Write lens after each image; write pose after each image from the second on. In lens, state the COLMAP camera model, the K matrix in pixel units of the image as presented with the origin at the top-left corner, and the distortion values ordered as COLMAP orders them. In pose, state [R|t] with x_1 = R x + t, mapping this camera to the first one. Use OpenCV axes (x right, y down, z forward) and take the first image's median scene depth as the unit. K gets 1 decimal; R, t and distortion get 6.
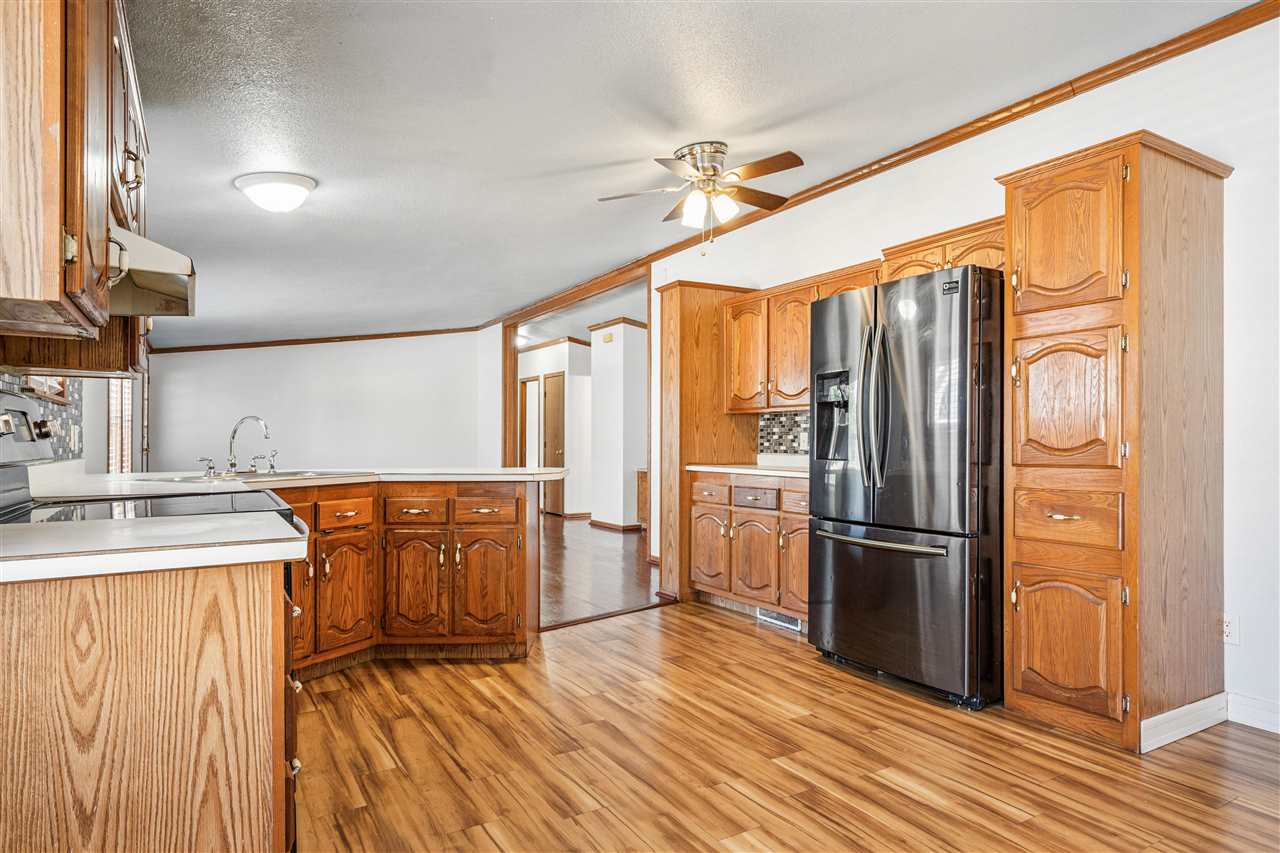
lens RADIAL K [[737.3, 0, 645.2], [0, 737.3, 439.5], [0, 0, 1]] dist [0.006667, 0.001004]
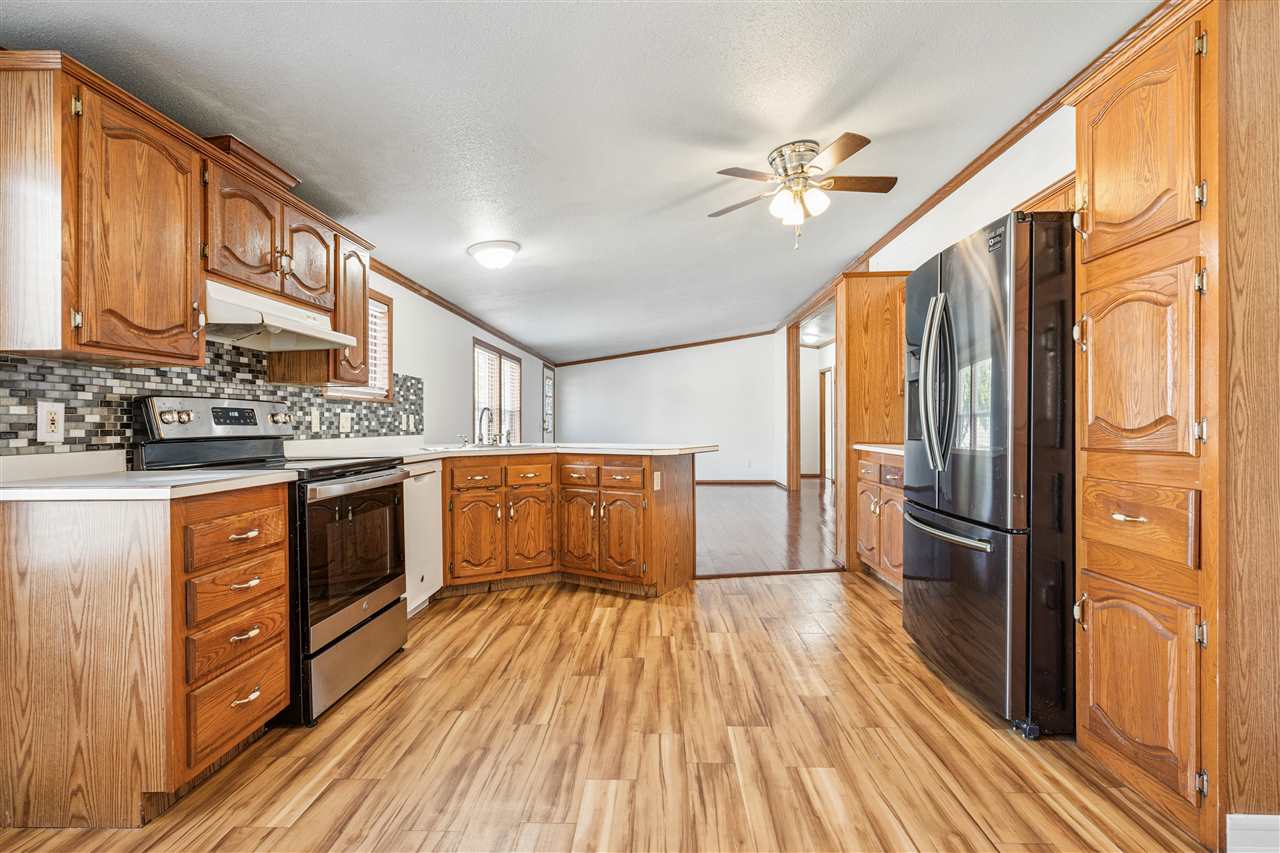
lens RADIAL K [[585.8, 0, 645.3], [0, 585.8, 423.6], [0, 0, 1]] dist [-0.001159, -0.000346]
pose [[0.844351, -0.004579, -0.535771, 0.439037], [0.006684, 0.999976, 0.001988, 0.002078], [0.535749, -0.005260, 0.844361, 0.203153]]
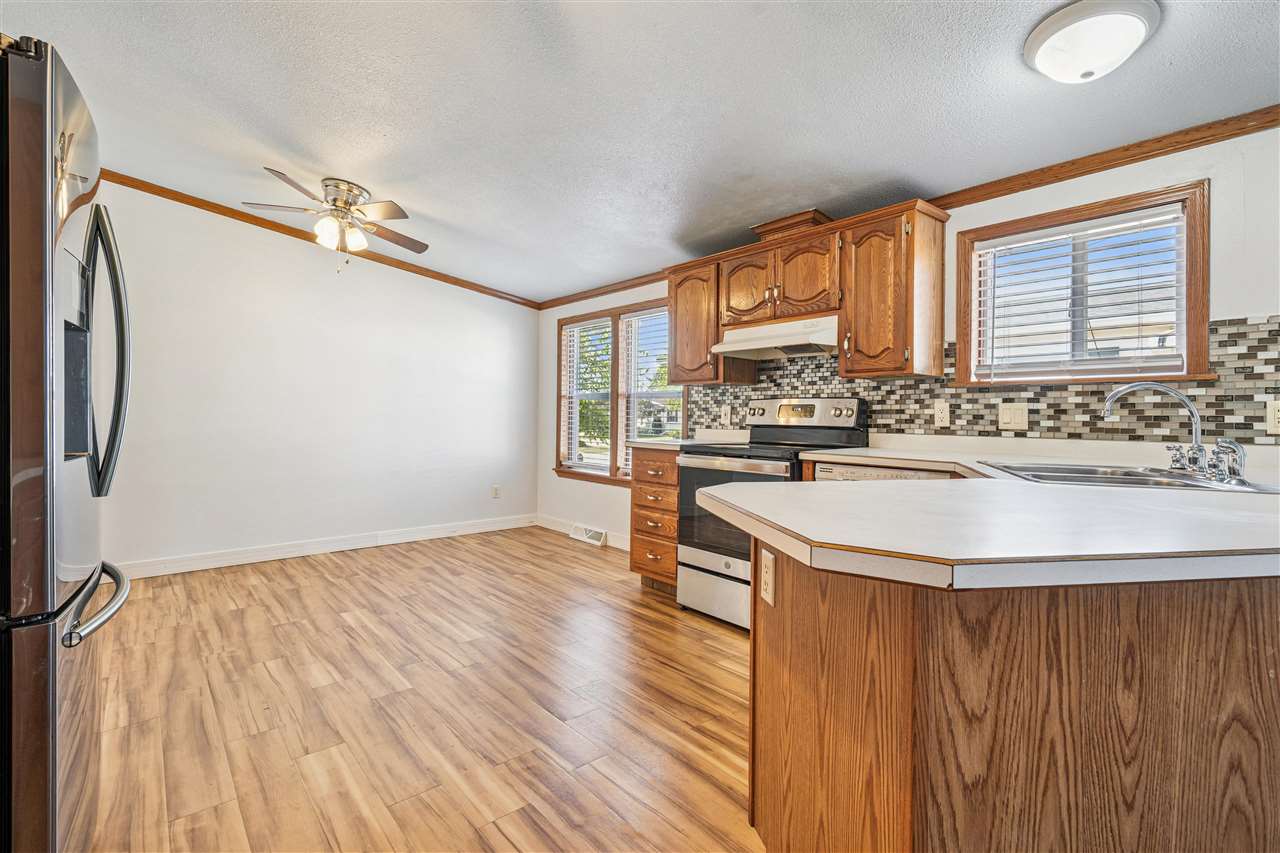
lens RADIAL K [[598.7, 0, 658.3], [0, 598.7, 417.2], [0, 0, 1]] dist [-0.001694, -0.000372]
pose [[-0.984016, -0.006190, -0.177973, -0.034439], [-0.006728, 0.999974, 0.002415, 0.000782], [0.177953, 0.003574, -0.984032, 1.693194]]
